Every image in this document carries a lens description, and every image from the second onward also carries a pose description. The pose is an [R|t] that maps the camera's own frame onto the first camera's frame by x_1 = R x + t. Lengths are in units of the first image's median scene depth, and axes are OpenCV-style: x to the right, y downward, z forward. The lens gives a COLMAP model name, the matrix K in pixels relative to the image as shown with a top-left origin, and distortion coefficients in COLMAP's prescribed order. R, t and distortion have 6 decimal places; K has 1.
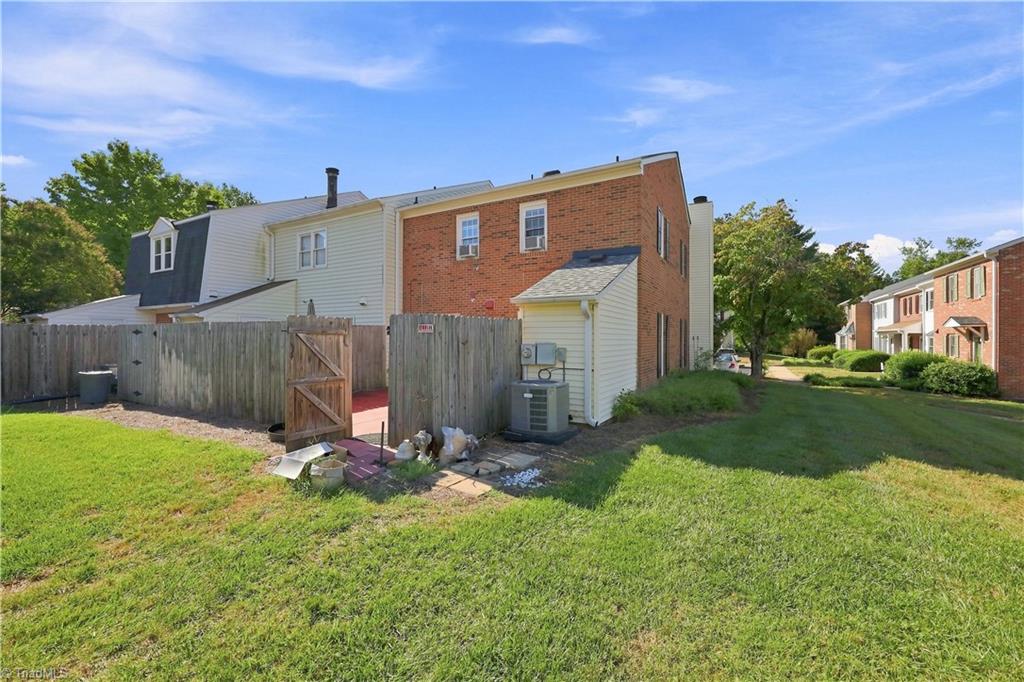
lens RADIAL K [[410.9, 0, 512.6], [0, 410.9, 339.7], [0, 0, 1]] dist [0.003972, -0.000307]
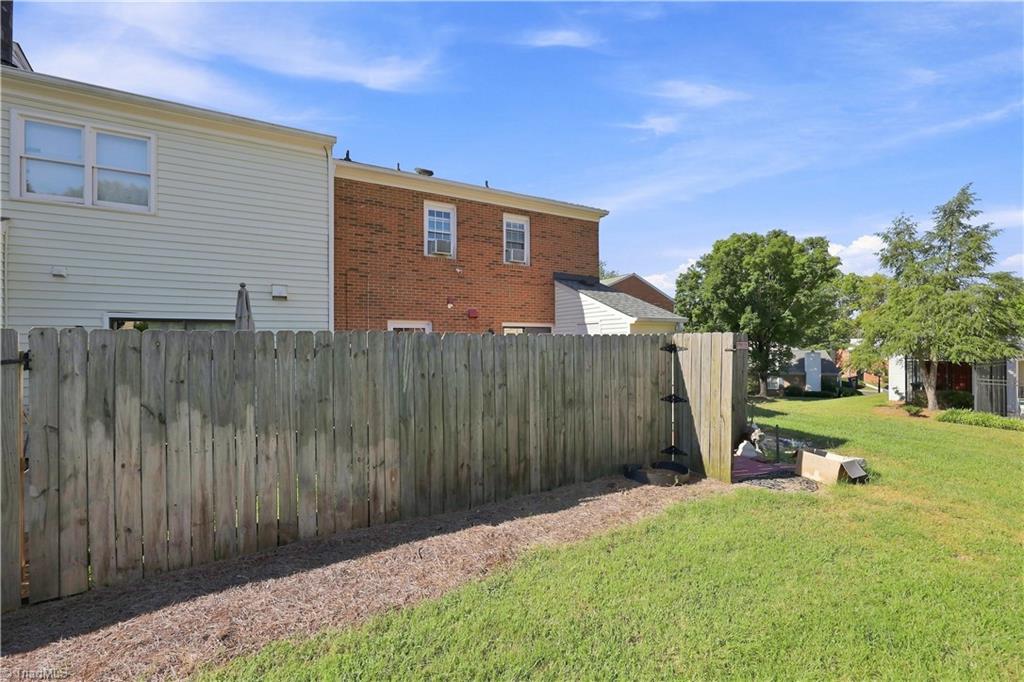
lens RADIAL K [[410.9, 0, 505.1], [0, 410.9, 344.2], [0, 0, 1]] dist [0.003972, -0.000307]
pose [[0.535820, -0.008512, 0.844289, -0.743152], [0.010687, 0.999937, 0.003298, -0.019496], [-0.844265, 0.007256, 0.535877, 0.436823]]
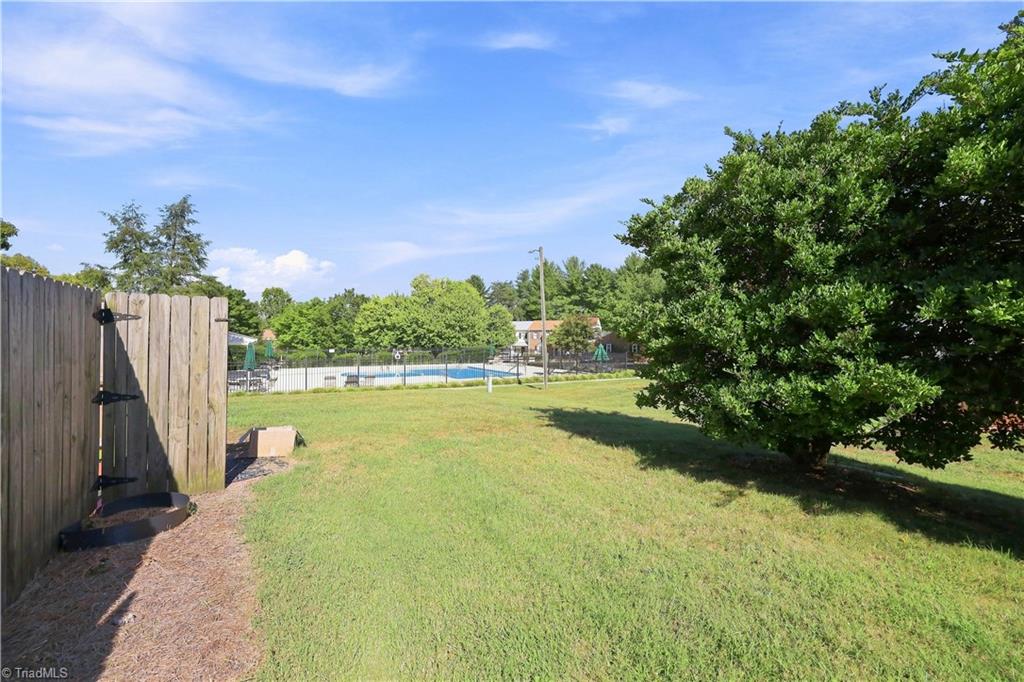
lens RADIAL K [[410.9, 0, 514.6], [0, 410.9, 336.8], [0, 0, 1]] dist [0.003972, -0.000307]
pose [[-0.871852, -0.008597, 0.489694, -0.630722], [-0.007909, 0.999963, 0.003474, 0.001295], [-0.489706, -0.000844, -0.871887, 0.647857]]
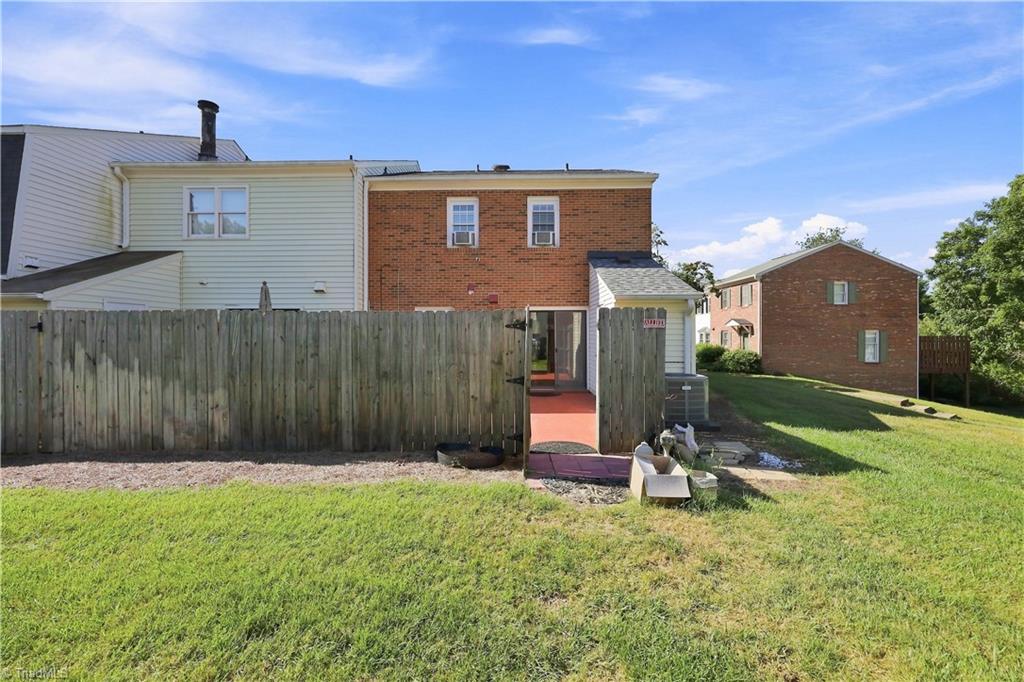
lens RADIAL K [[410.9, 0, 508.2], [0, 410.9, 338.7], [0, 0, 1]] dist [0.003972, -0.000307]
pose [[0.883685, -0.007279, 0.468025, -0.444656], [0.004143, 0.999962, 0.007729, -0.000451], [-0.468063, -0.004891, 0.883681, 0.145457]]
